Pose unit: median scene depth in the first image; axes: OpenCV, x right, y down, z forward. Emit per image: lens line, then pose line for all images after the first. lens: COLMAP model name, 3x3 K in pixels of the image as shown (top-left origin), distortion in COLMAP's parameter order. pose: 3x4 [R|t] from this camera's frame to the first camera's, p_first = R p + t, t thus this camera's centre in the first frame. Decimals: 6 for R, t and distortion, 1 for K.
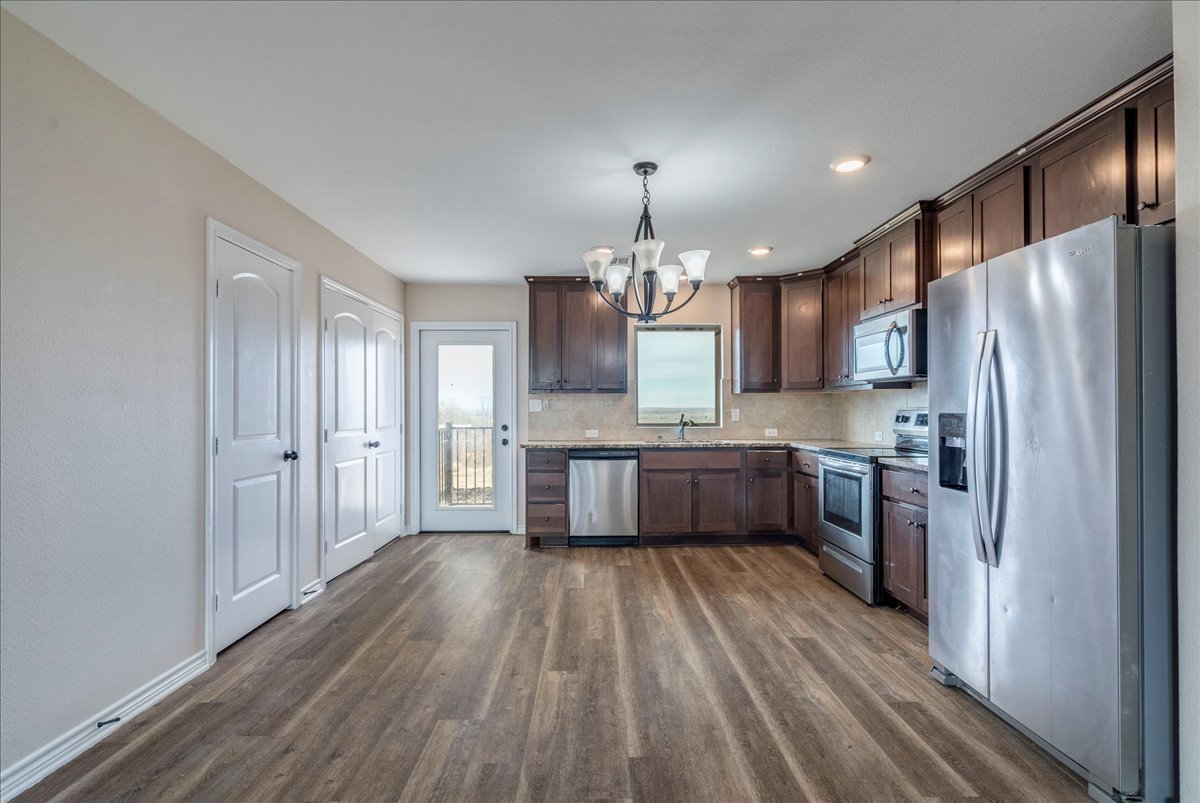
lens RADIAL K [[561.7, 0, 599.1], [0, 561.7, 406.8], [0, 0, 1]] dist [-0.012991, 0.003388]
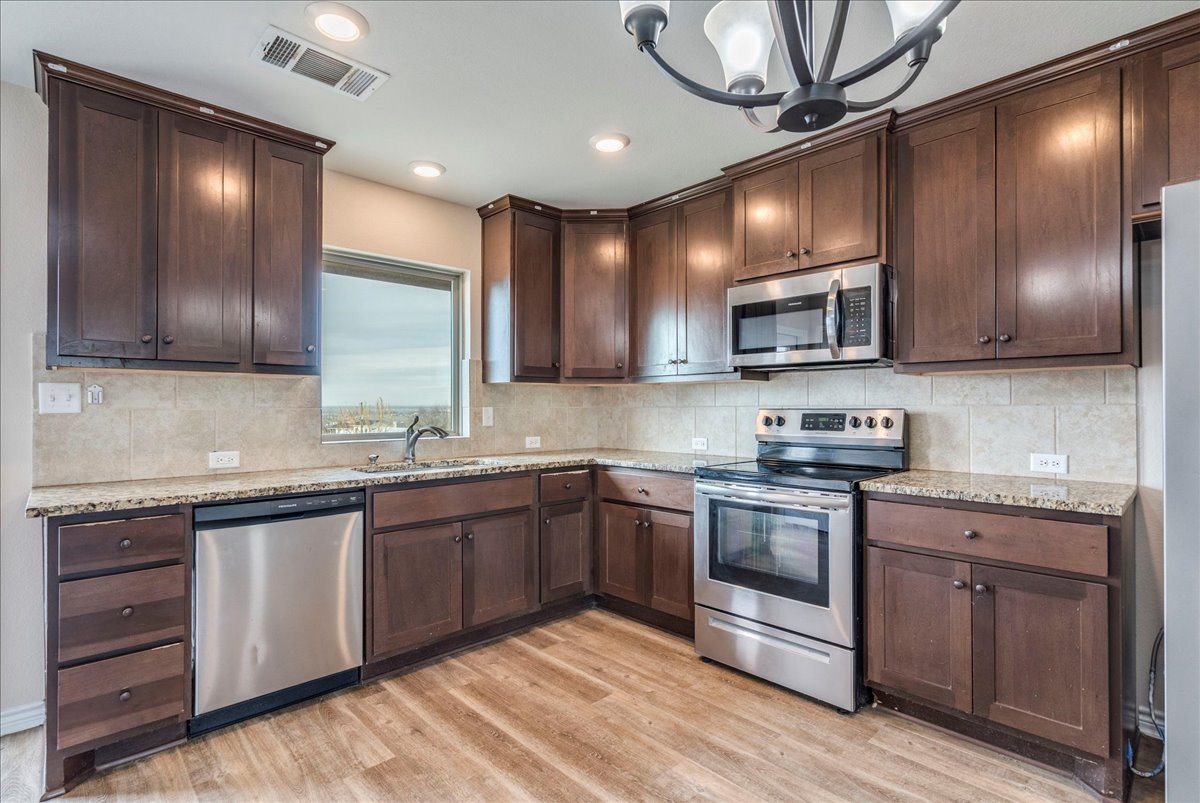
lens RADIAL K [[561.7, 0, 591.5], [0, 561.7, 405.9], [0, 0, 1]] dist [-0.012991, 0.003388]
pose [[0.734539, 0.002651, 0.678561, -0.154319], [-0.003064, 0.999995, -0.000591, 0.003225], [-0.678560, -0.001645, 0.734544, 0.666643]]
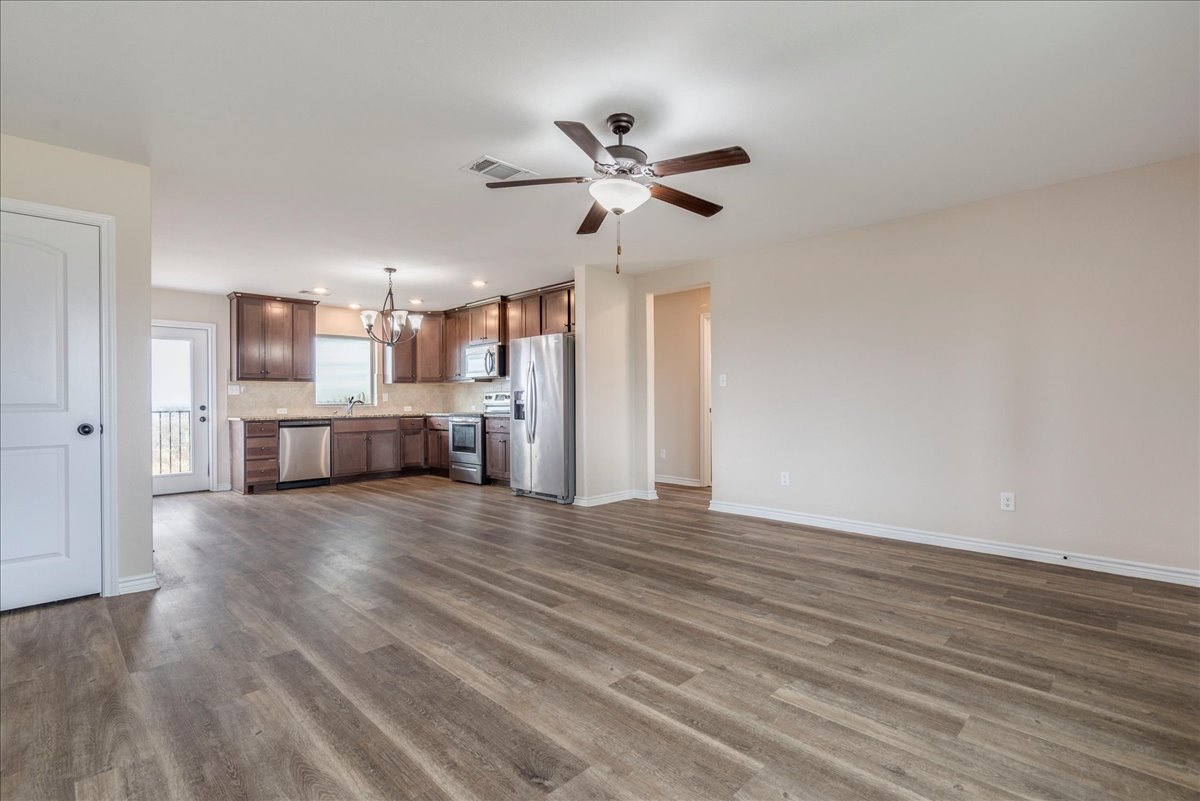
lens RADIAL K [[561.7, 0, 597.4], [0, 561.7, 399.0], [0, 0, 1]] dist [-0.012991, 0.003388]
pose [[0.719094, -0.002264, 0.694910, -0.597519], [0.004559, 0.999989, -0.001460, 0.034977], [-0.694898, 0.004218, 0.719096, -0.738009]]
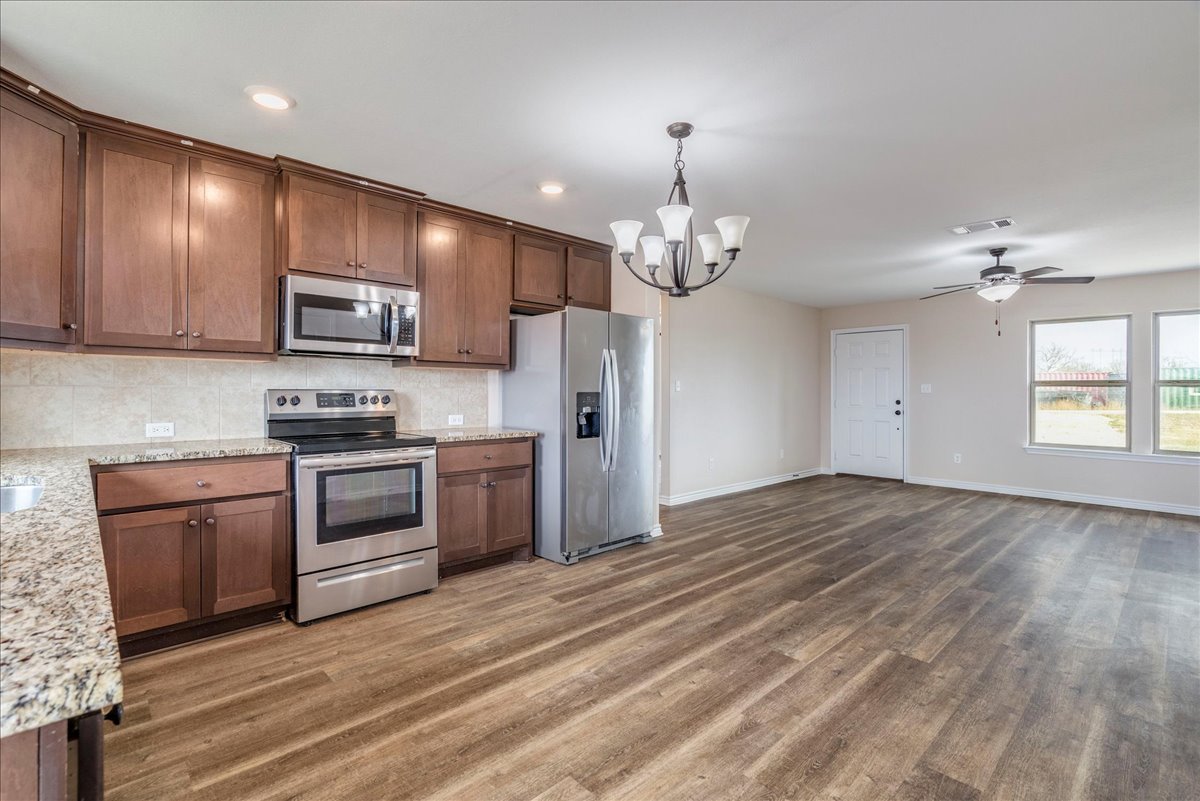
lens RADIAL K [[561.7, 0, 594.6], [0, 561.7, 386.2], [0, 0, 1]] dist [-0.012991, 0.003388]
pose [[-0.676427, 0.007357, 0.736473, -0.389563], [-0.005805, 0.999866, -0.015320, 0.011989], [-0.736487, -0.014638, -0.676294, 1.330607]]
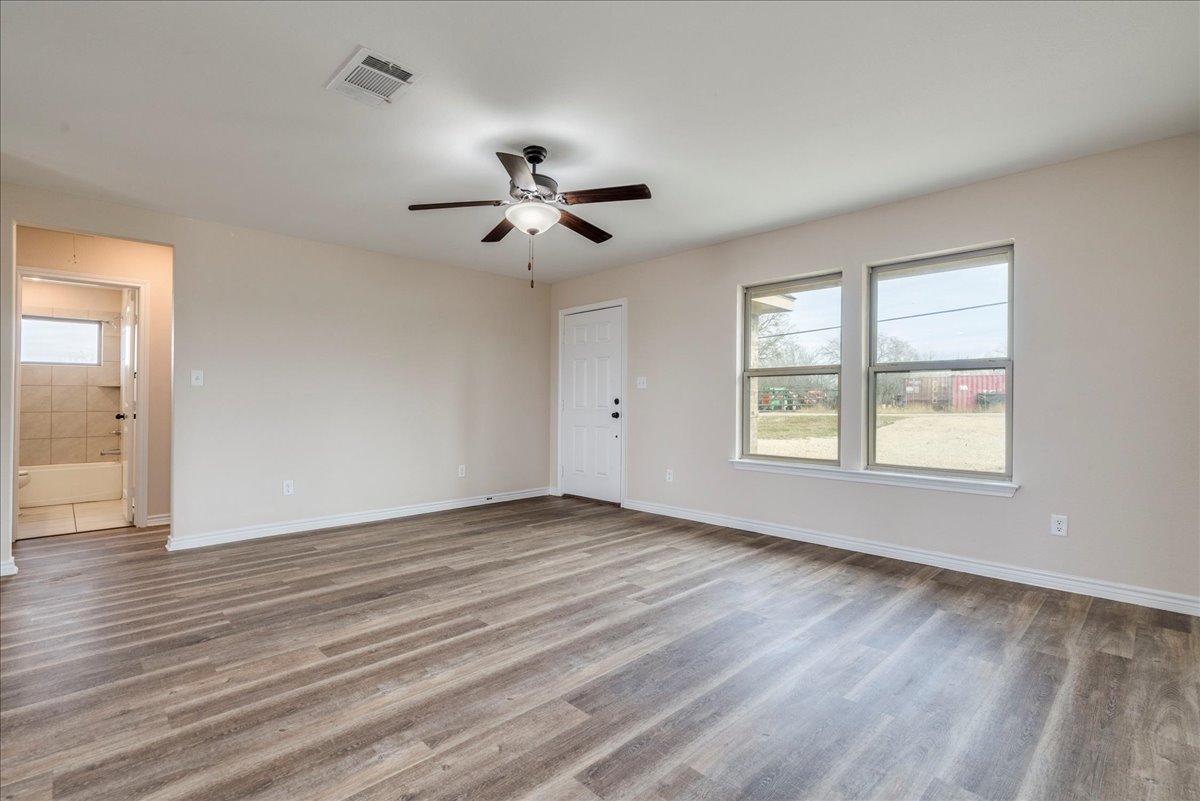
lens RADIAL K [[553.9, 0, 600.5], [0, 553.9, 399.1], [0, 0, 1]] dist [-0.012338, 0.002533]
pose [[-0.687347, 0.004818, 0.726313, -0.721038], [0.000310, 0.999980, -0.006340, 0.035606], [-0.726329, -0.004133, -0.687334, 0.242300]]
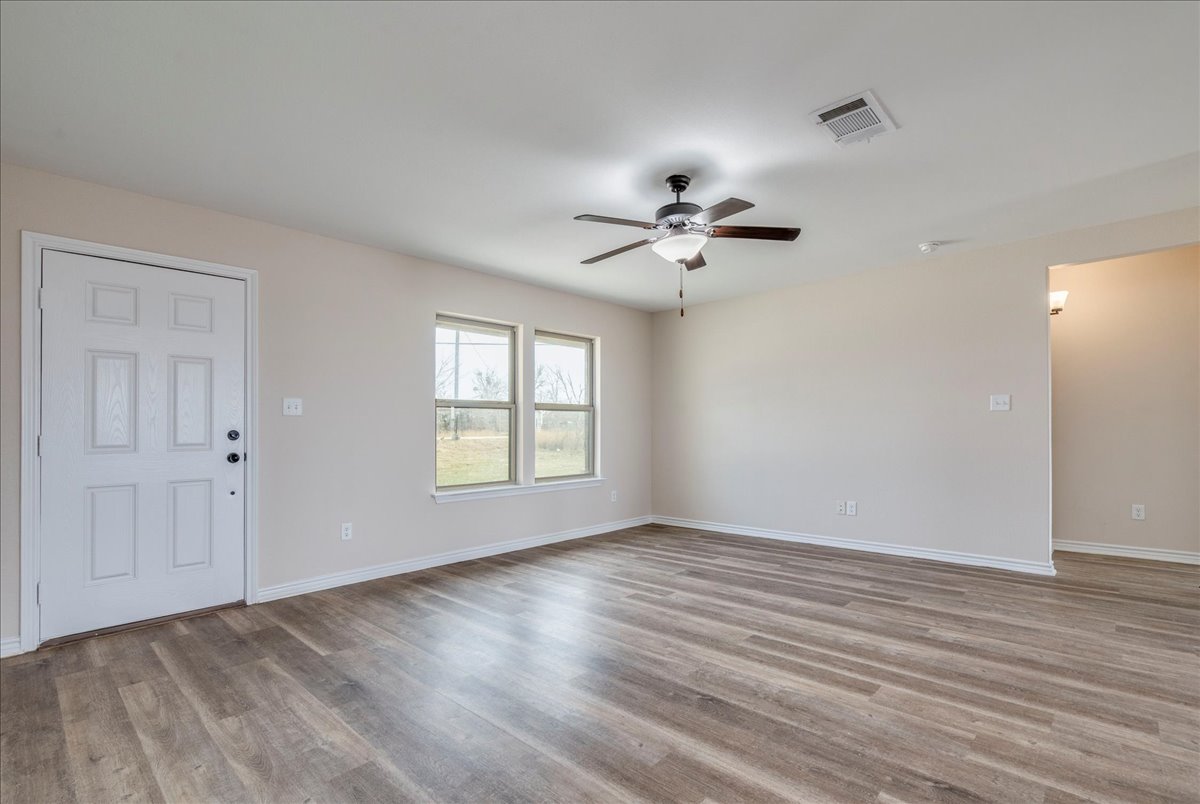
lens RADIAL K [[561.7, 0, 594.9], [0, 561.7, 422.9], [0, 0, 1]] dist [-0.012991, 0.003388]
pose [[-0.703281, 0.002849, -0.710906, 0.595952], [0.016063, 0.999800, -0.011884, 0.032802], [0.710730, -0.019777, -0.703187, 0.253557]]
